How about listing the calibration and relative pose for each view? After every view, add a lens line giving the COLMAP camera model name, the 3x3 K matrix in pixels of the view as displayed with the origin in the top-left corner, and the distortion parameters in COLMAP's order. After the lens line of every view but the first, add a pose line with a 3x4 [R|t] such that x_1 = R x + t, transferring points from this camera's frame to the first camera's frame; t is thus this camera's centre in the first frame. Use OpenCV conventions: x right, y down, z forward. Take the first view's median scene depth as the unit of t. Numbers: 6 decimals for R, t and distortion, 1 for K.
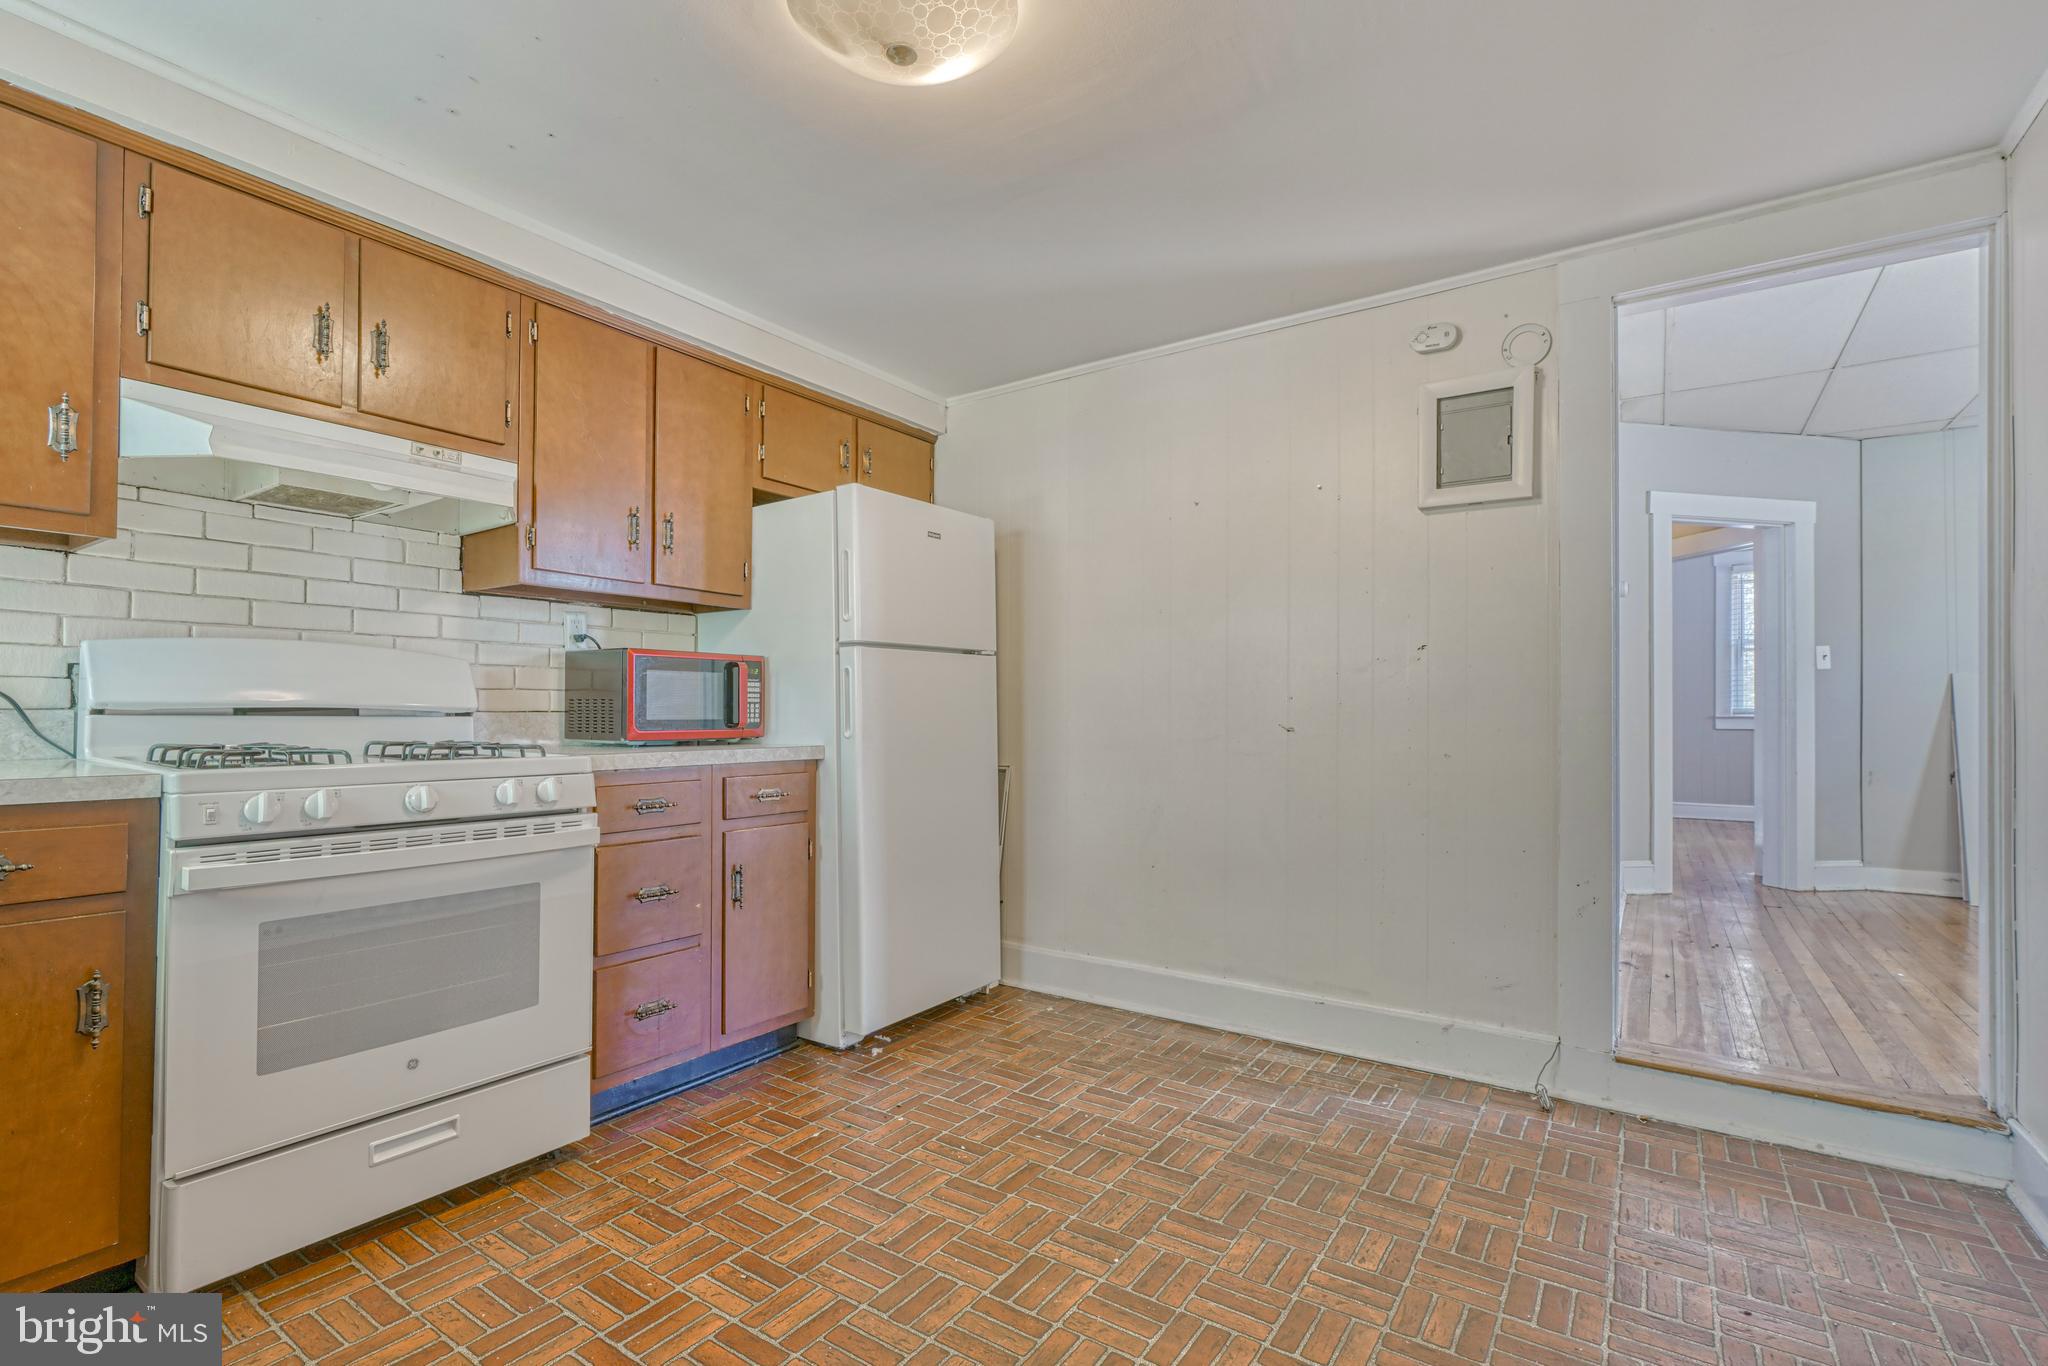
lens RADIAL K [[928.2, 0, 1018.3], [0, 928.2, 709.3], [0, 0, 1]] dist [-0.009180, 0.004511]
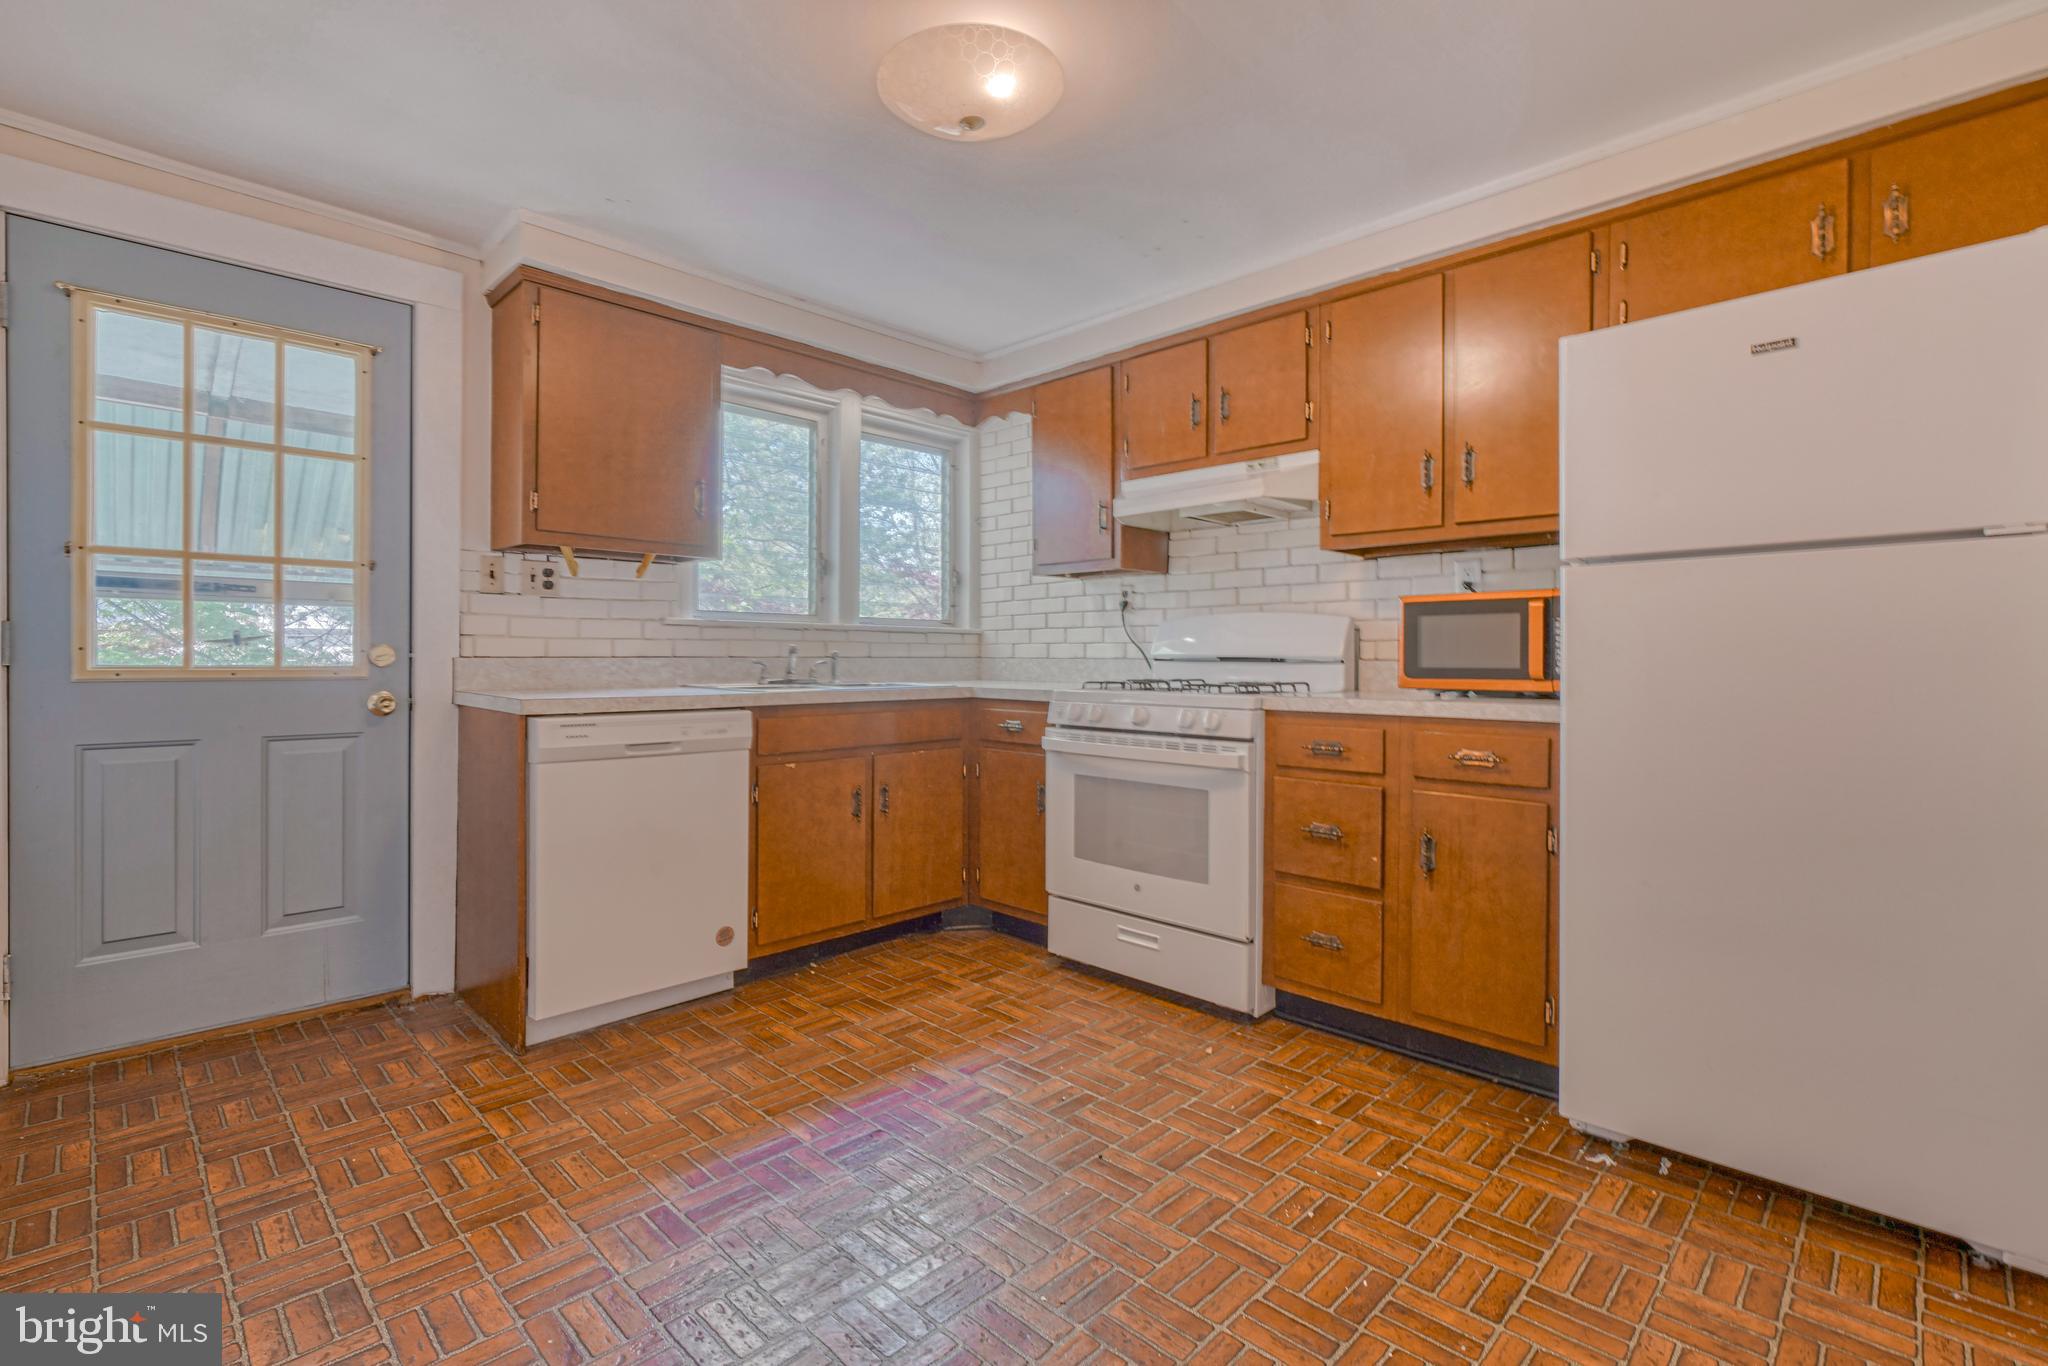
lens RADIAL K [[928.2, 0, 1024.0], [0, 928.2, 672.0], [0, 0, 1]] dist [-0.009180, 0.004511]
pose [[-0.171637, 0.004825, -0.985148, 0.781368], [-0.002622, 0.999982, 0.005355, 0.015173], [0.985157, 0.003502, -0.171621, 0.940097]]
